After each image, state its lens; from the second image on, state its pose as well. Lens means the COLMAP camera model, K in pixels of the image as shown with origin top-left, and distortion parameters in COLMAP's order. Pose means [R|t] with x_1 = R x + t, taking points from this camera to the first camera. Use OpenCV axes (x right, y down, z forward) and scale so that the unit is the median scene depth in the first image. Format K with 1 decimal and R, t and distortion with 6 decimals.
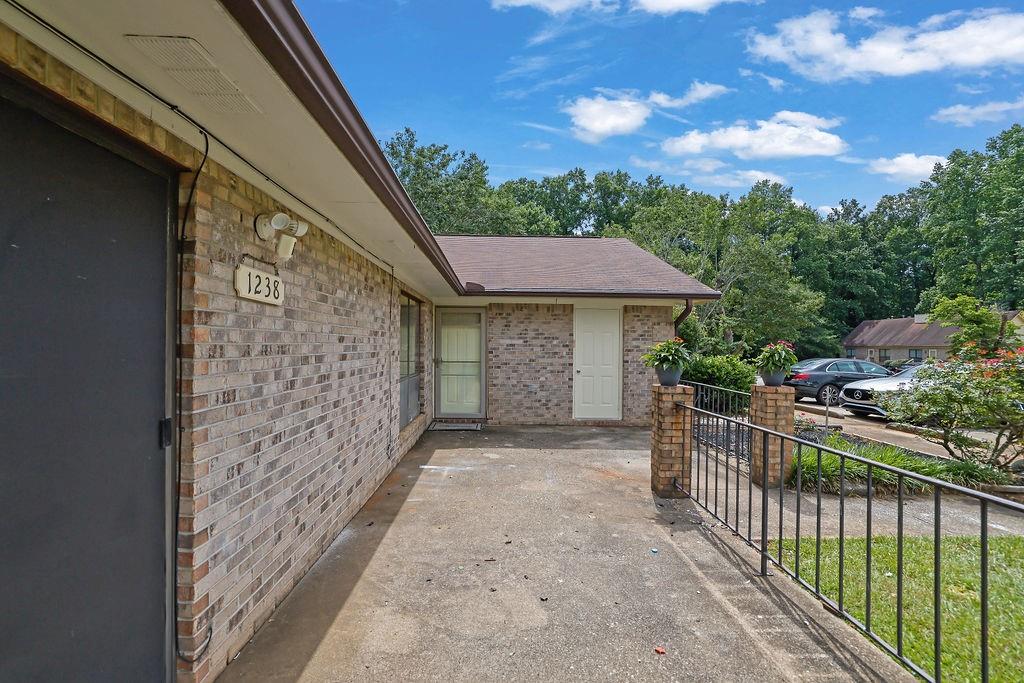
lens RADIAL K [[452.1, 0, 512.0], [0, 452.1, 341.5], [0, 0, 1]] dist [-0.036842, 0.019972]
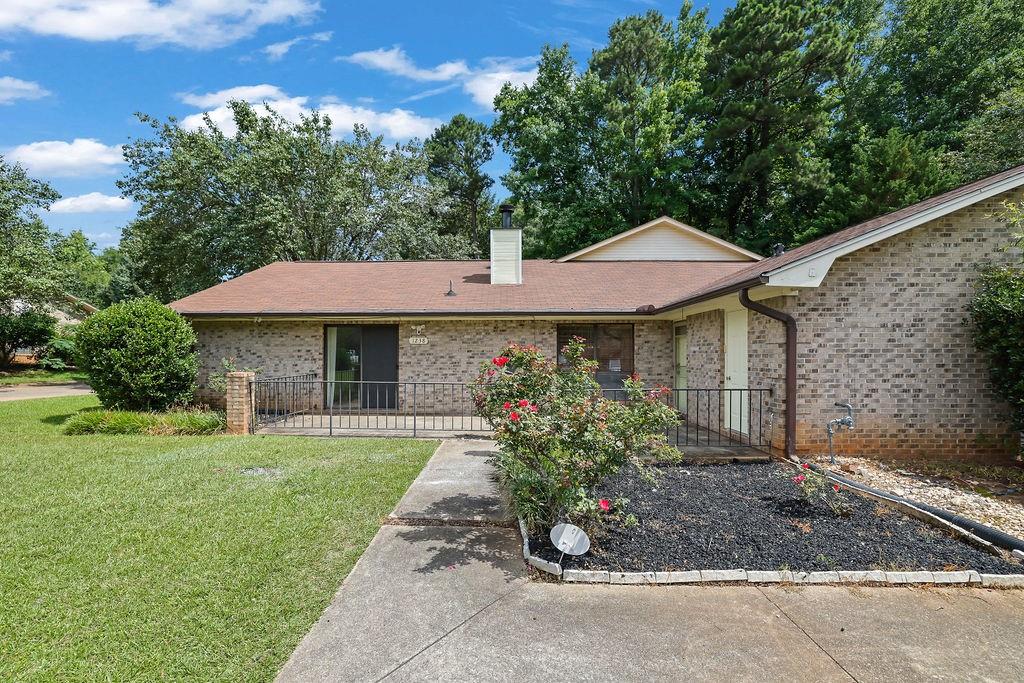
lens RADIAL K [[403.7, 0, 499.1], [0, 403.7, 349.7], [0, 0, 1]] dist [-0.016510, -0.000092]
pose [[-0.047723, -0.021404, -0.998631, 1.015344], [0.008714, 0.999723, -0.021844, 0.020229], [0.998823, -0.009744, -0.047523, 0.573889]]
